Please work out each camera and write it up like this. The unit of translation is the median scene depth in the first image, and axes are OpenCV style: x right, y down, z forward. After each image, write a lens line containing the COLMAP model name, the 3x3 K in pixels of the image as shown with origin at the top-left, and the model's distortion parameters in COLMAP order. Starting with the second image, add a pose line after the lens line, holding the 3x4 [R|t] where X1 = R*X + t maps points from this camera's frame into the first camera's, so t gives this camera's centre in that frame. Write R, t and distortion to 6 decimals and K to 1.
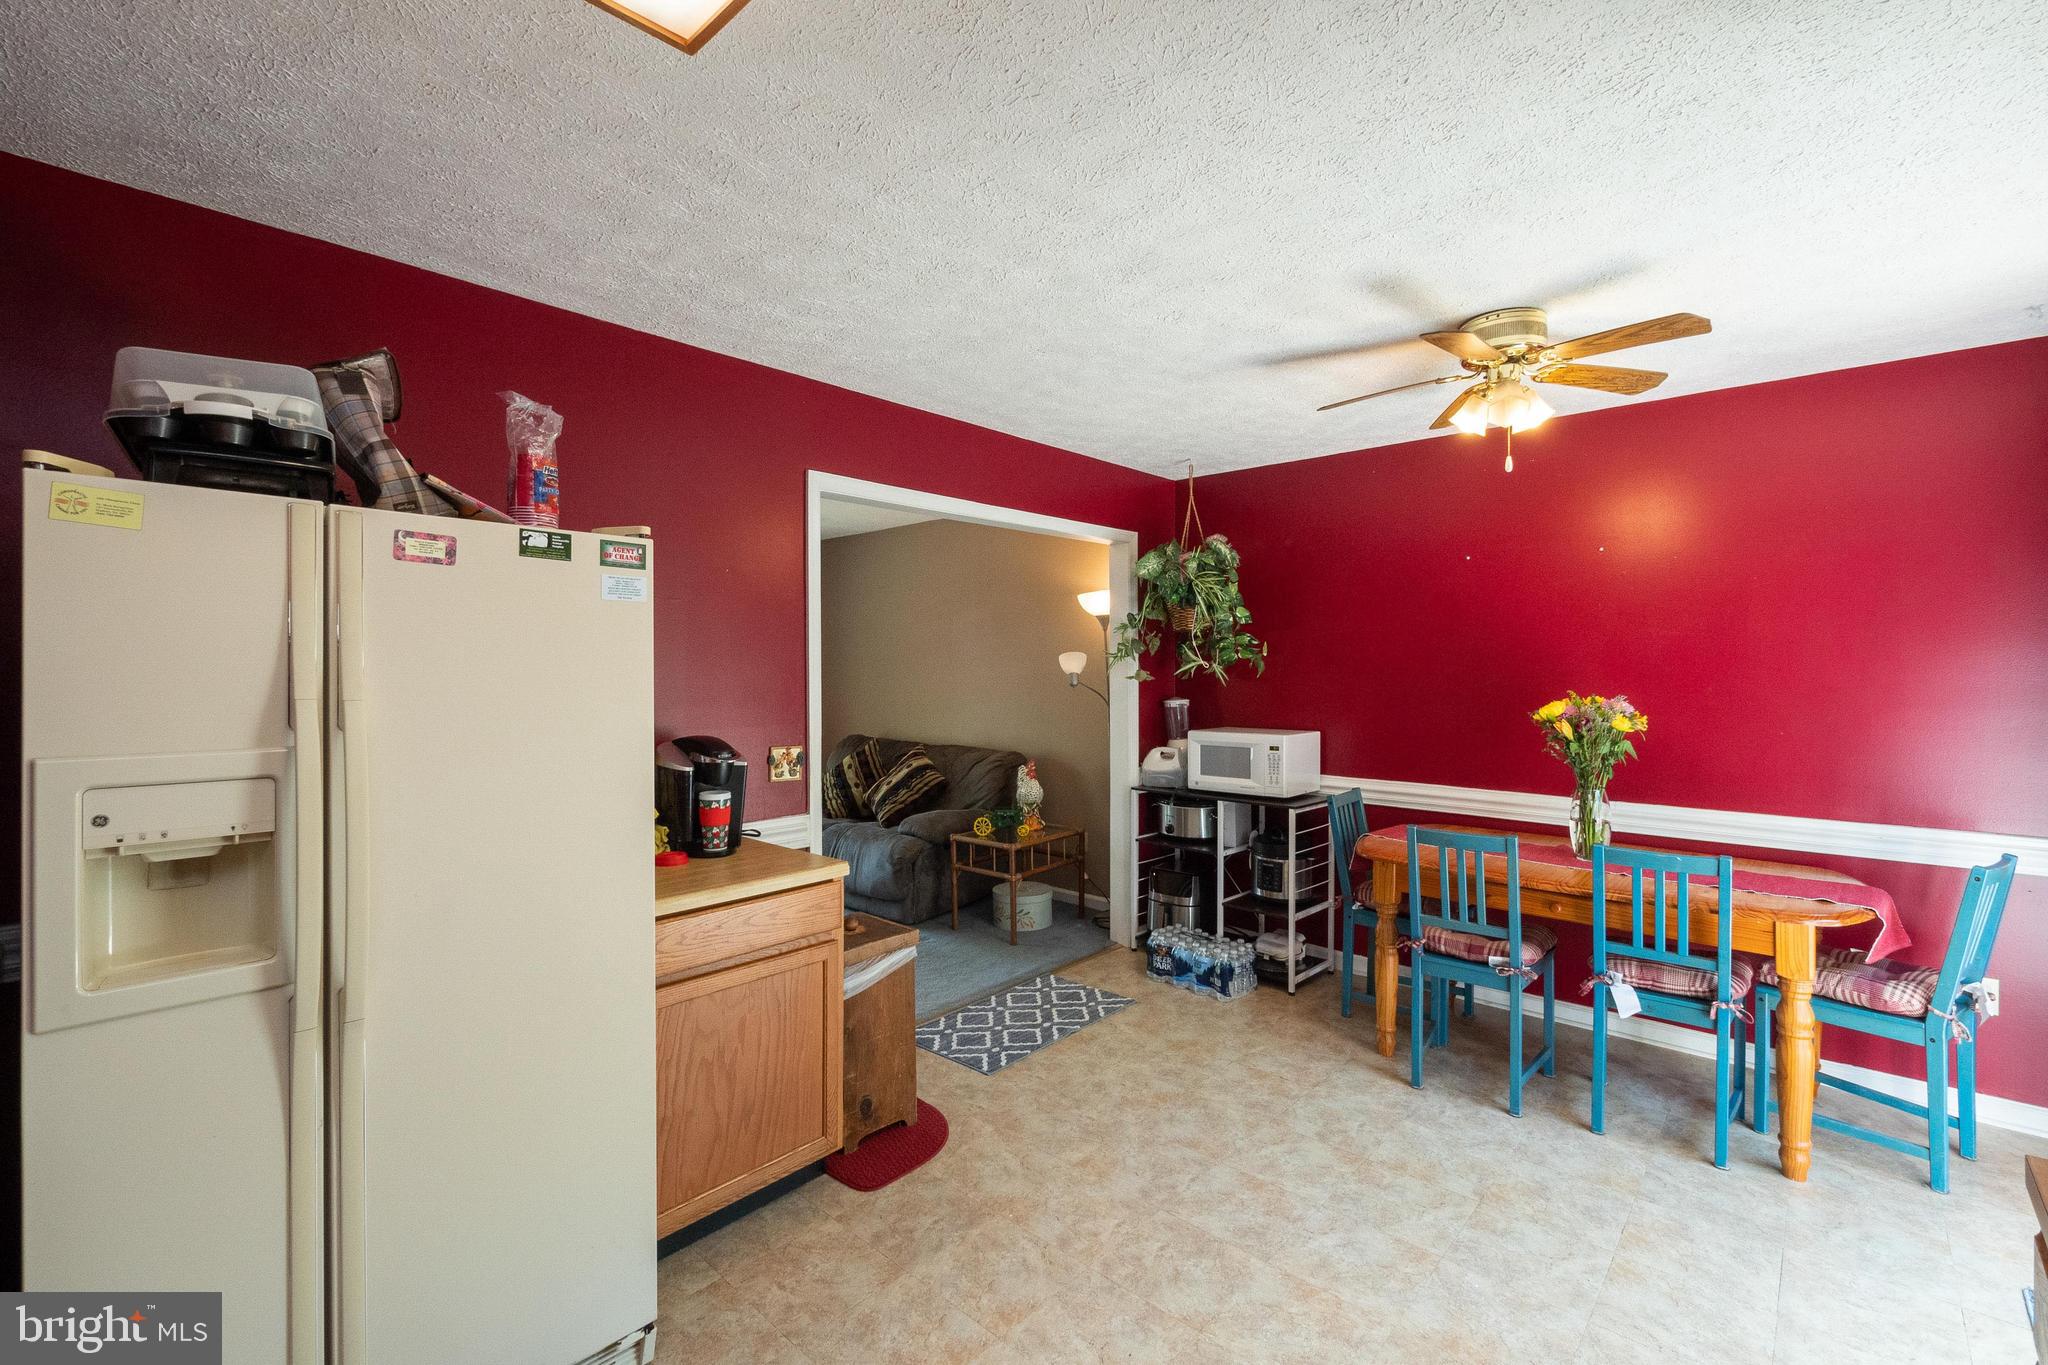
lens RADIAL K [[869.7, 0, 1020.8], [0, 869.7, 671.3], [0, 0, 1]] dist [-0.013797, 0.003522]
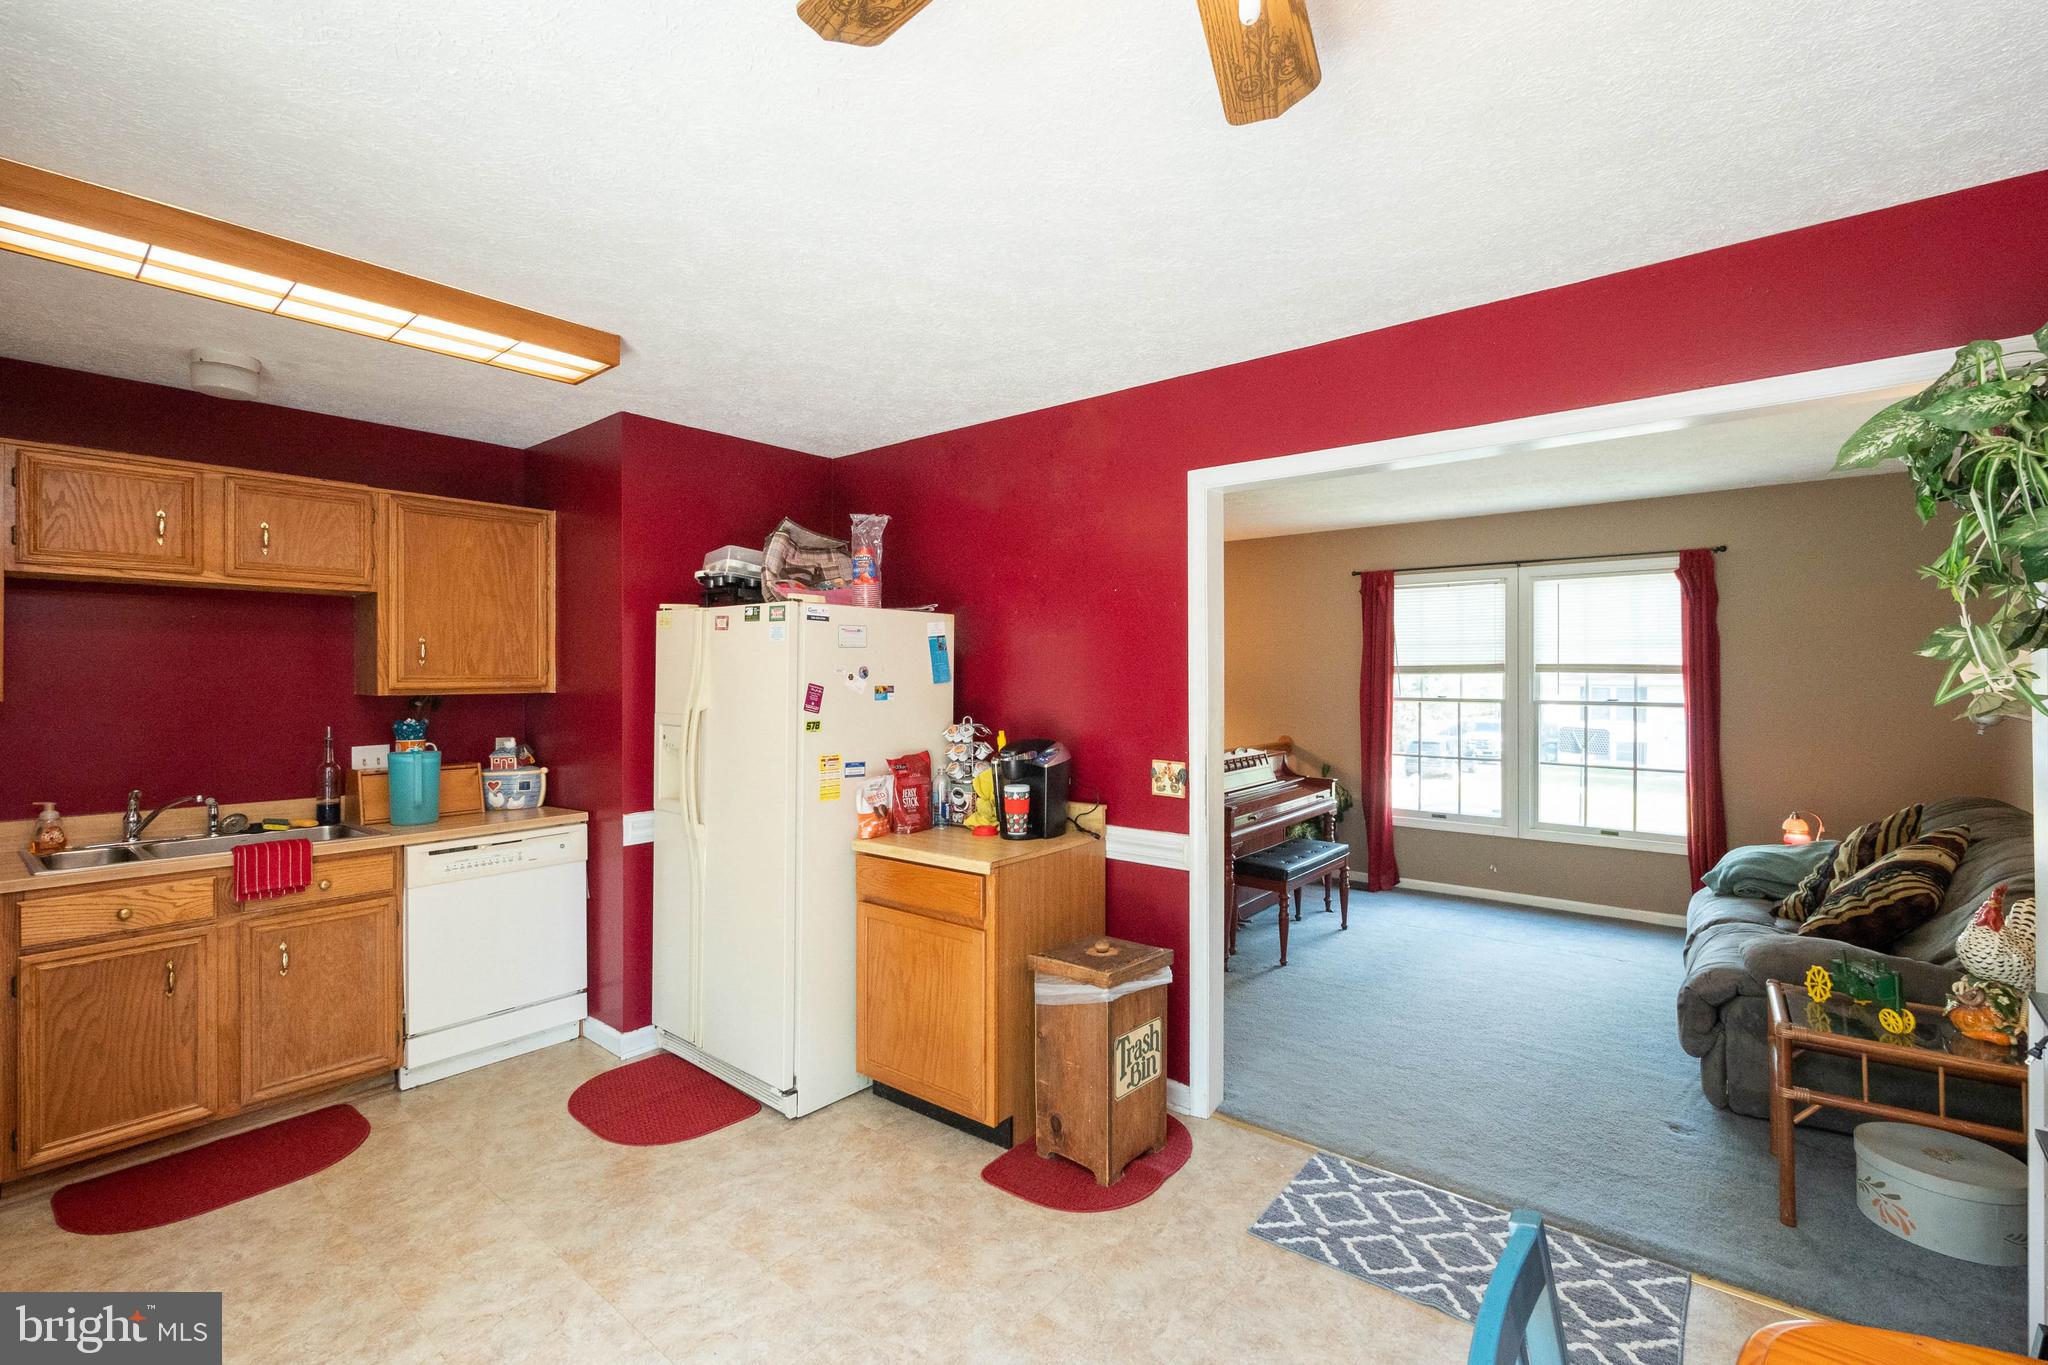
lens RADIAL K [[889.0, 0, 1026.4], [0, 889.0, 671.7], [0, 0, 1]] dist [-0.004414, -0.000529]
pose [[0.068906, 0.000449, -0.997623, 0.679533], [-0.001585, 0.999999, 0.000340, -0.013336], [0.997622, 0.001558, 0.068906, 0.729078]]
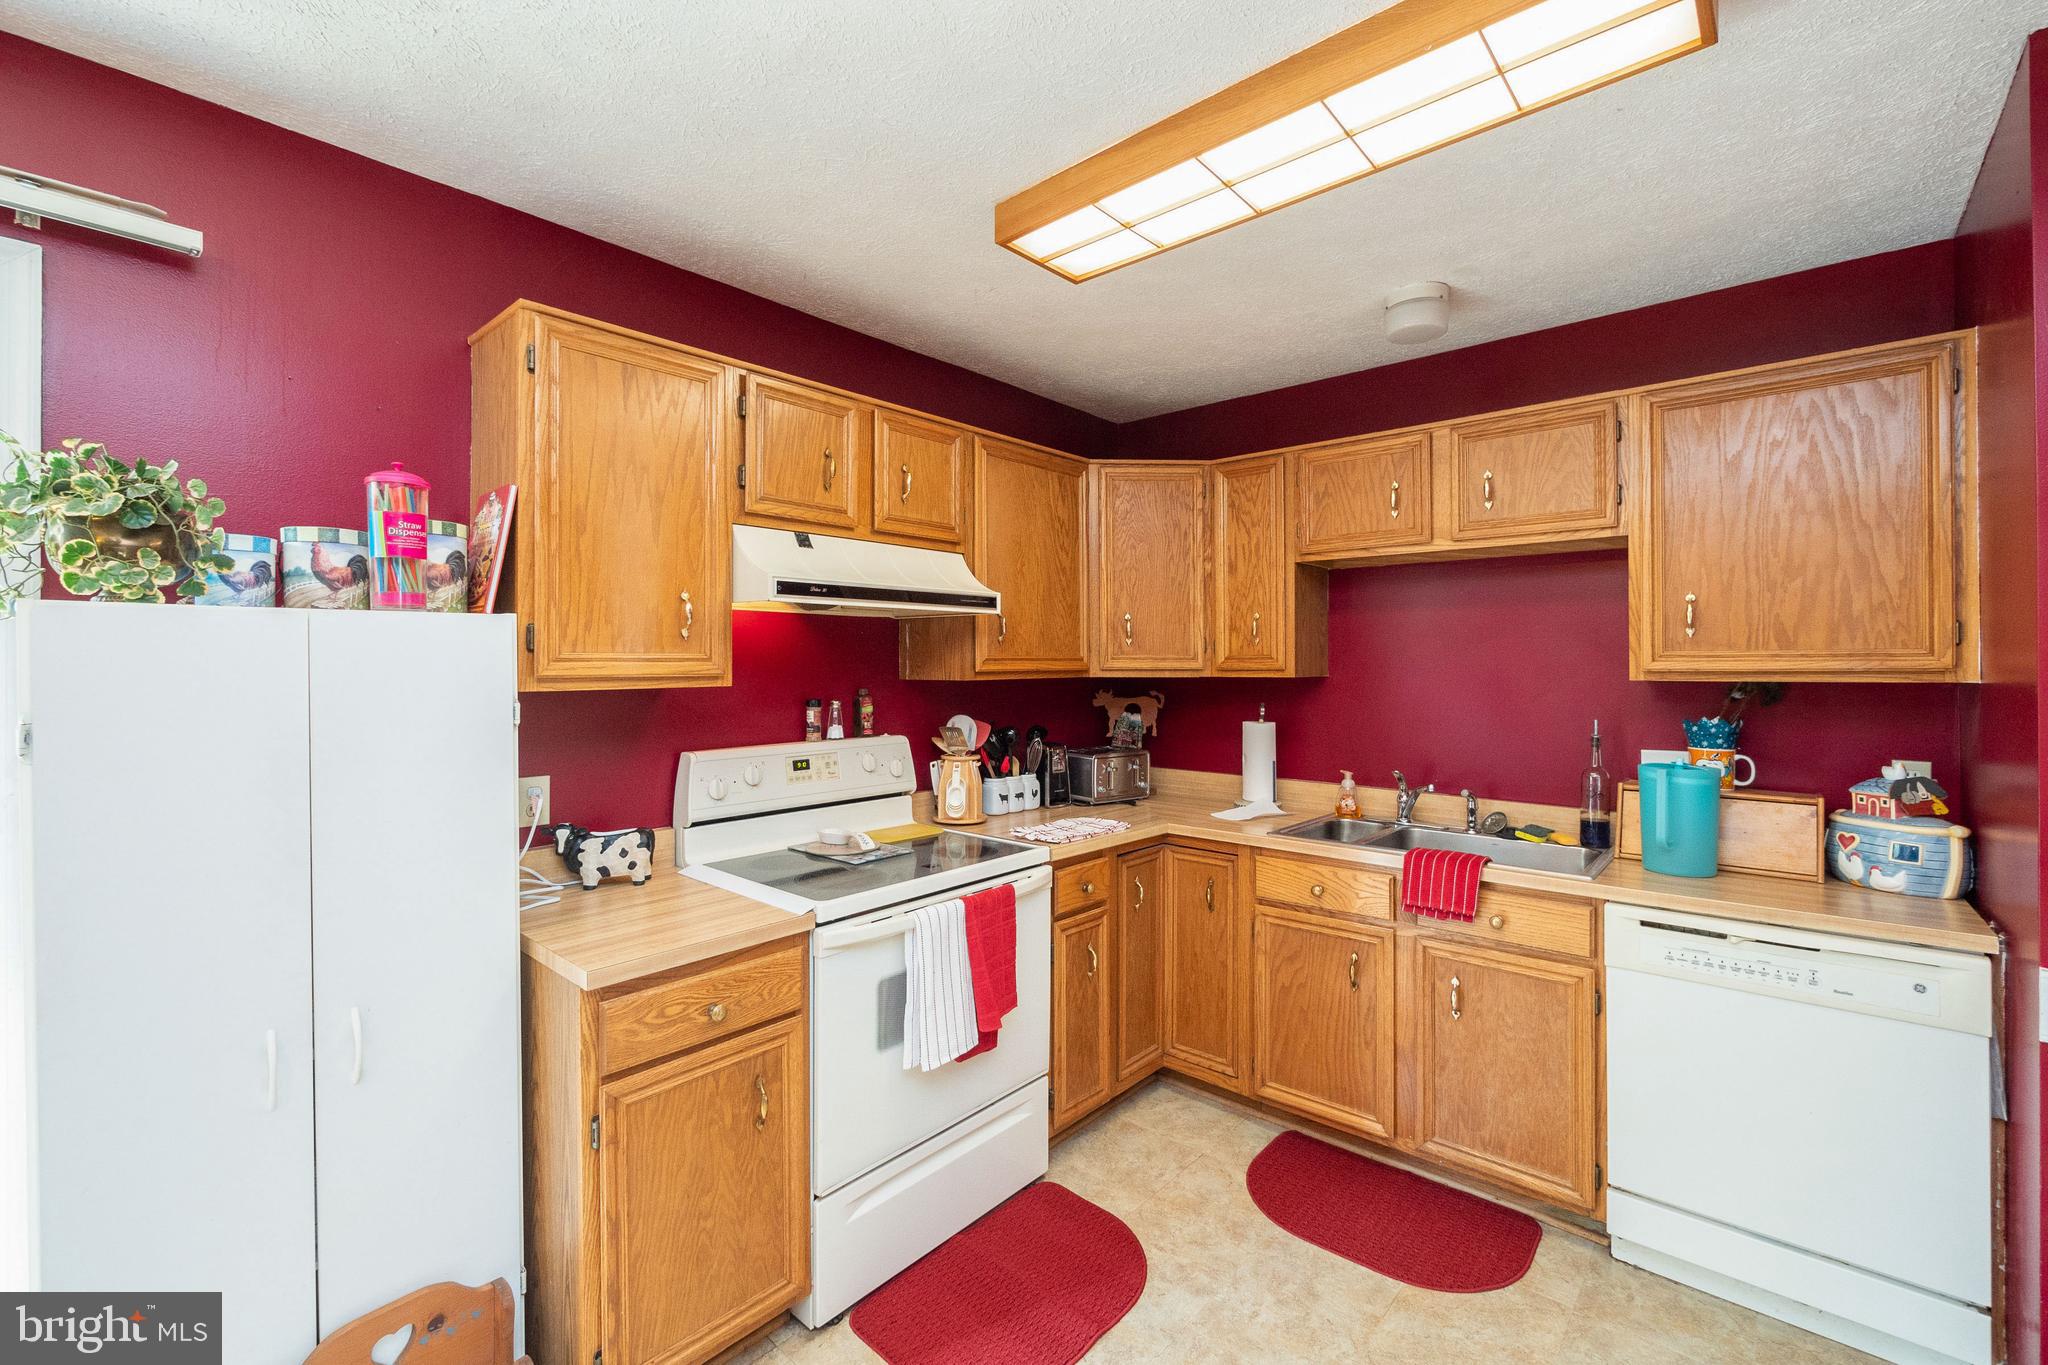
lens RADIAL K [[869.7, 0, 1022.6], [0, 869.7, 662.7], [0, 0, 1]] dist [-0.013797, 0.003522]
pose [[-0.999549, 0.002636, -0.029928, 0.122723], [0.002738, 0.999991, -0.003386, 0.002541], [0.029919, -0.003467, -0.999546, 0.747904]]
